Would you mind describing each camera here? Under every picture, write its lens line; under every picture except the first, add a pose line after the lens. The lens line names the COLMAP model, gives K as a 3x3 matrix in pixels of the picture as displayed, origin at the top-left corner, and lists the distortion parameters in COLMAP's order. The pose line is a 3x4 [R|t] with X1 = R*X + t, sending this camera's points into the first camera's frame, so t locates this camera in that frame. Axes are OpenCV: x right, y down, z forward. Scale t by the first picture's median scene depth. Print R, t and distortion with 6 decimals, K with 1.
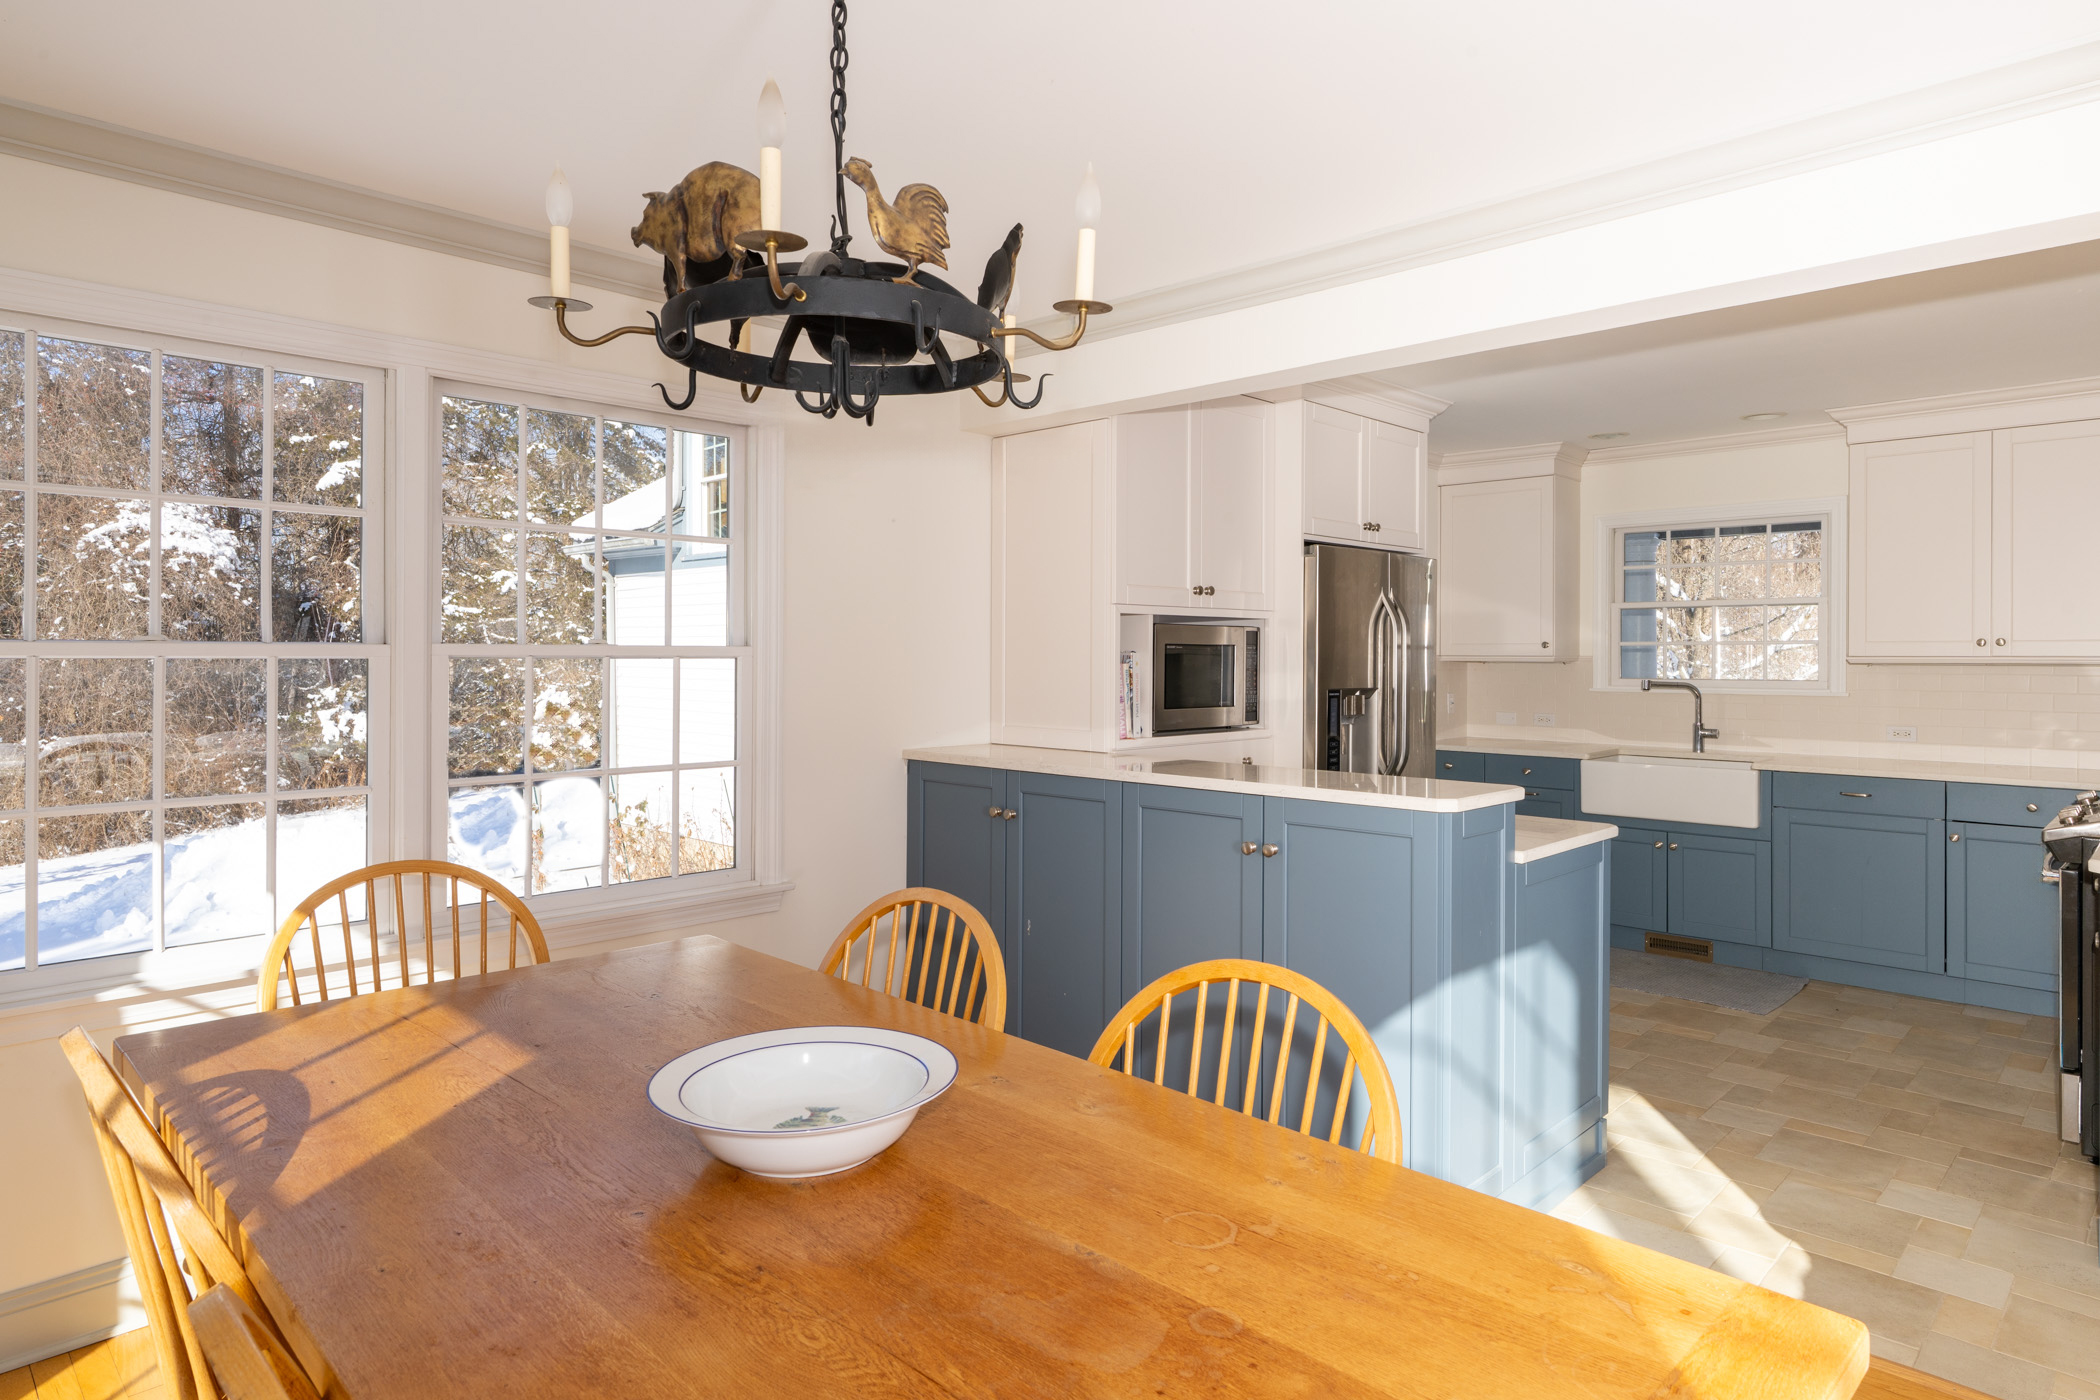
lens RADIAL K [[1196.1, 0, 1054.4], [0, 1196.1, 661.6], [0, 0, 1]] dist [-0.002131, 0.000324]
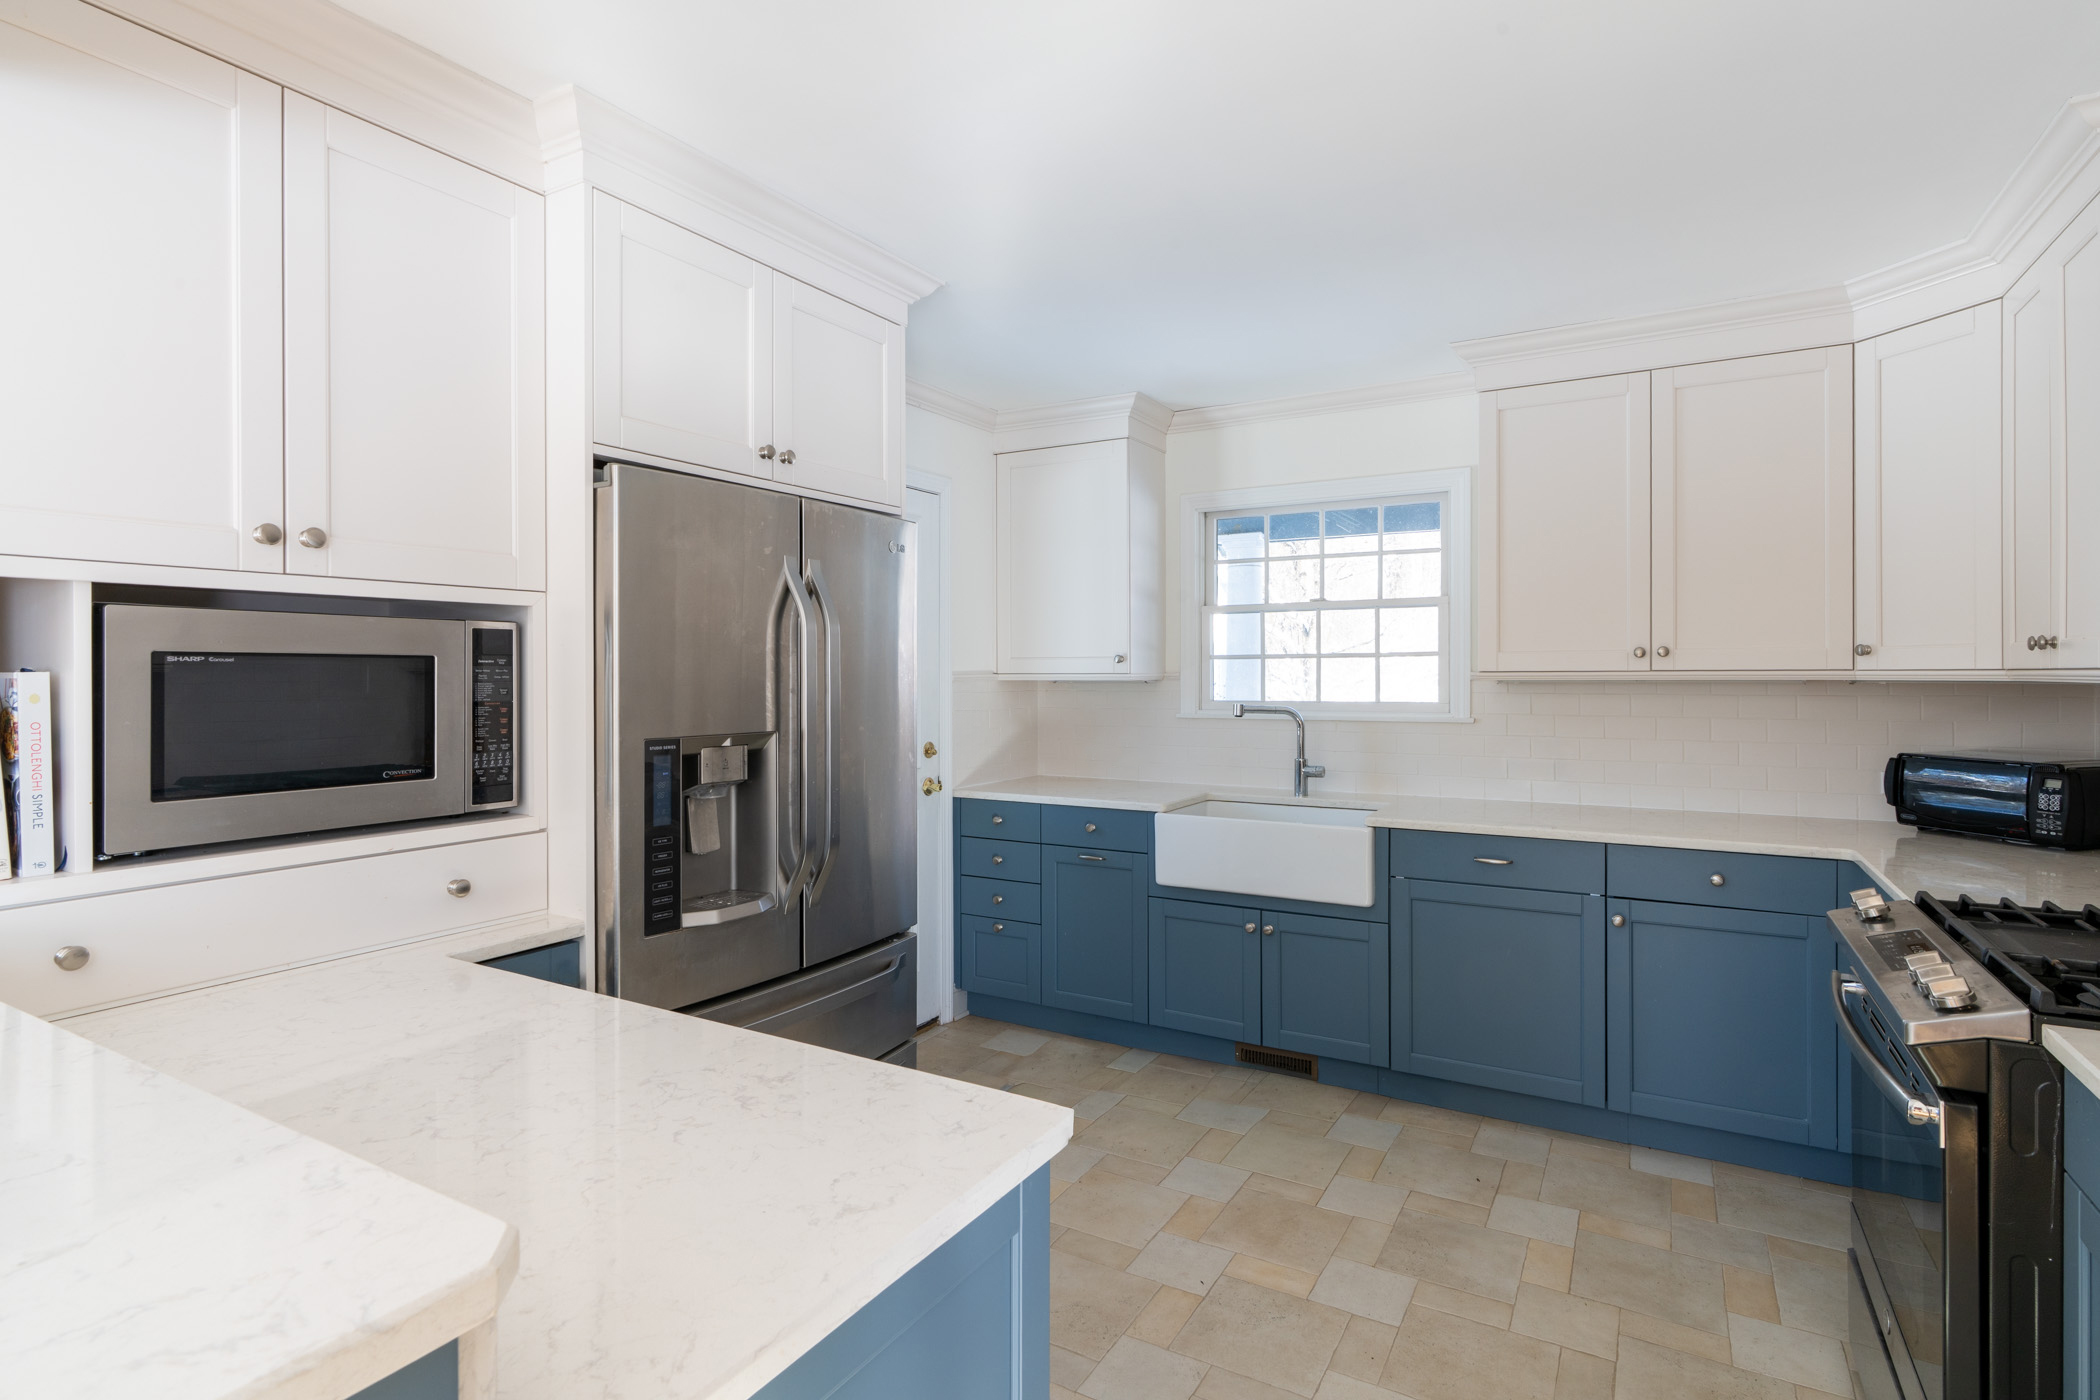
lens RADIAL K [[1039.8, 0, 1048.6], [0, 1039.8, 673.0], [0, 0, 1]] dist [-0.000669, 0.000002]
pose [[0.972424, -0.004274, 0.233181, 0.261824], [0.004607, 0.999989, -0.000886, -0.004213], [-0.233175, 0.001936, 0.972433, 0.450543]]
